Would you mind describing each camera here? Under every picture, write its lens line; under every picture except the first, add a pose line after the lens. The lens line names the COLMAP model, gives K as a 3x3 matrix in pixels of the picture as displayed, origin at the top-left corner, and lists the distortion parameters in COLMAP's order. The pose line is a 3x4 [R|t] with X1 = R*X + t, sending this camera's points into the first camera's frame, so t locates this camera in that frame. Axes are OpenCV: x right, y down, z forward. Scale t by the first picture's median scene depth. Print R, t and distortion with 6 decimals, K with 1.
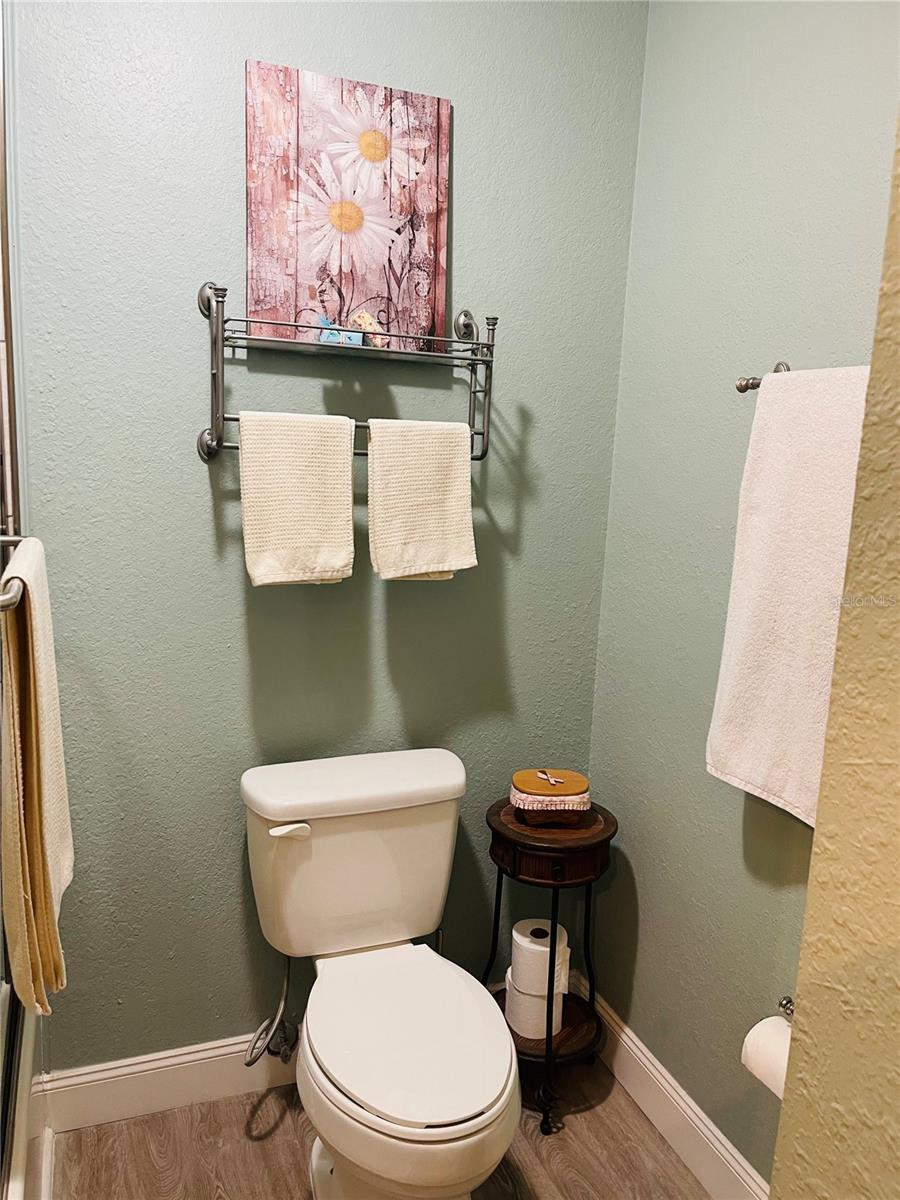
lens RADIAL K [[902.8, 0, 438.1], [0, 902.8, 608.2], [0, 0, 1]] dist [0.057418, -0.039962]
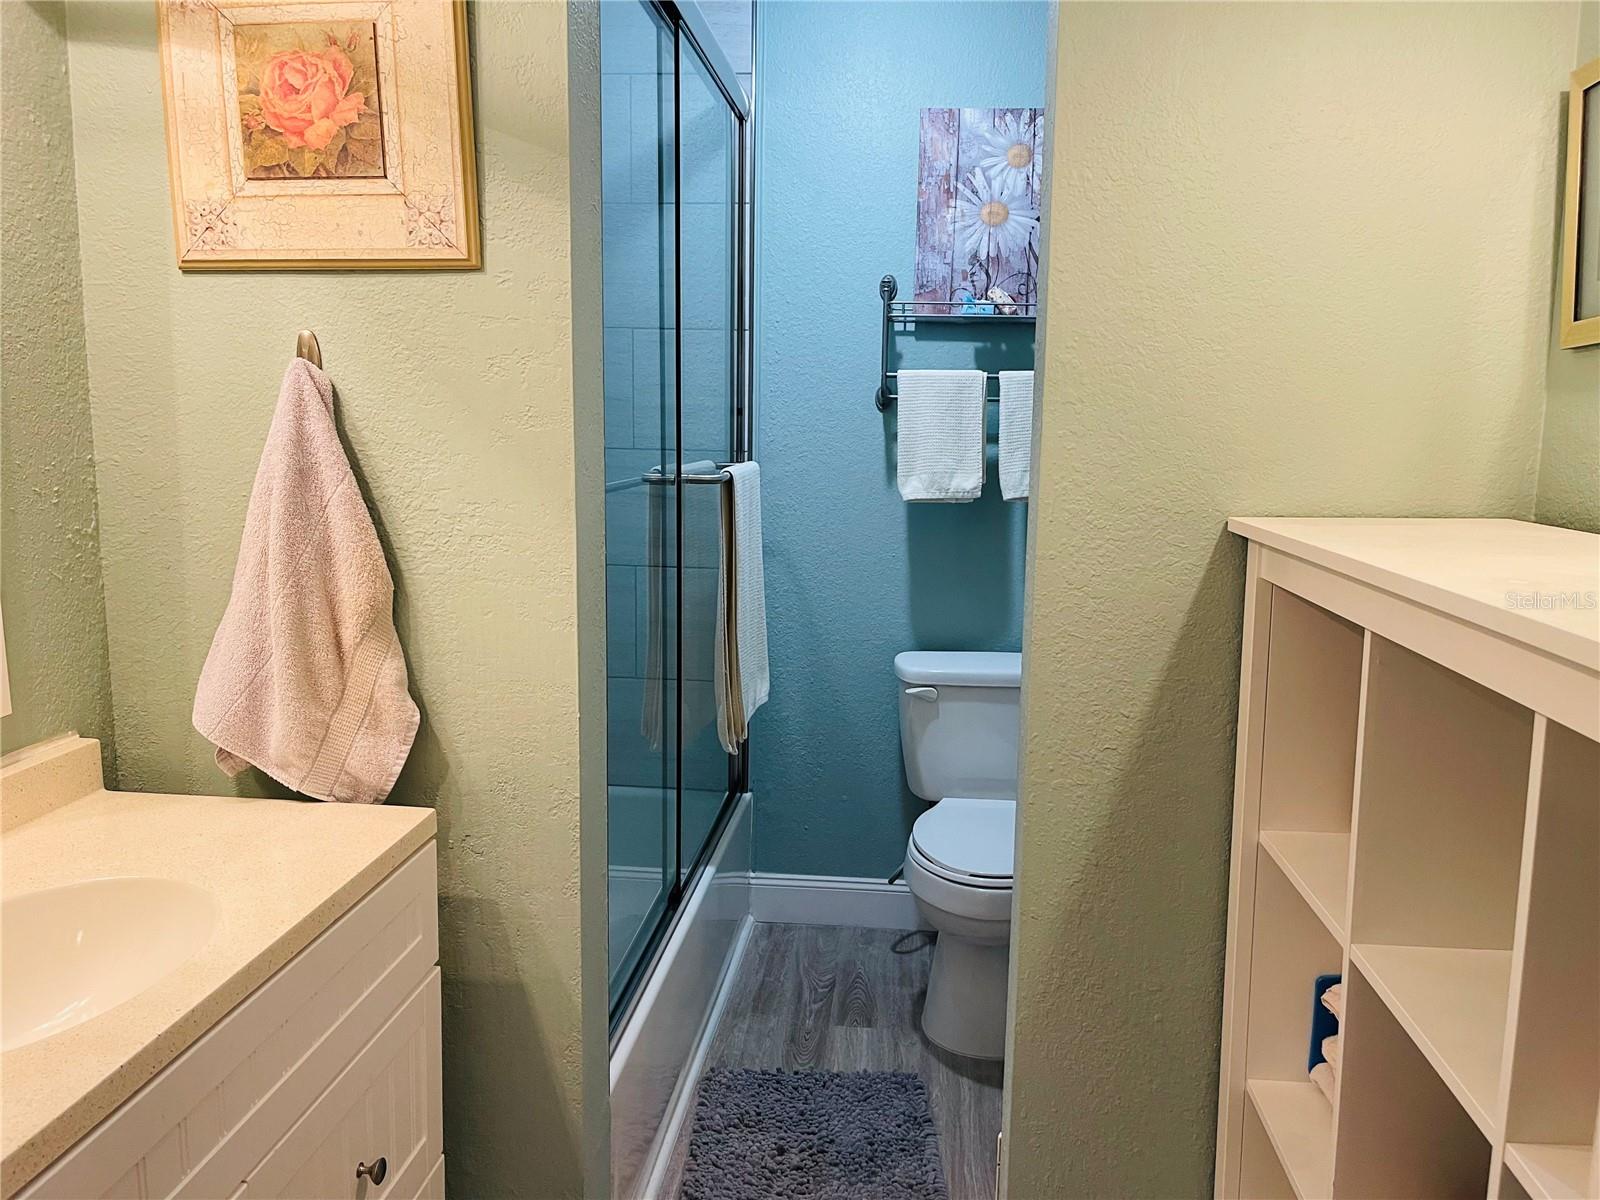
lens RADIAL K [[1195.5, 0, 790.4], [0, 1195.5, 598.9], [0, 0, 1]] dist [0.060667, -0.063490]
pose [[0.895524, 0.040695, -0.443148, 0.410271], [-0.055671, 0.998232, -0.020833, 0.155125], [0.441517, 0.043327, 0.896206, -0.601197]]
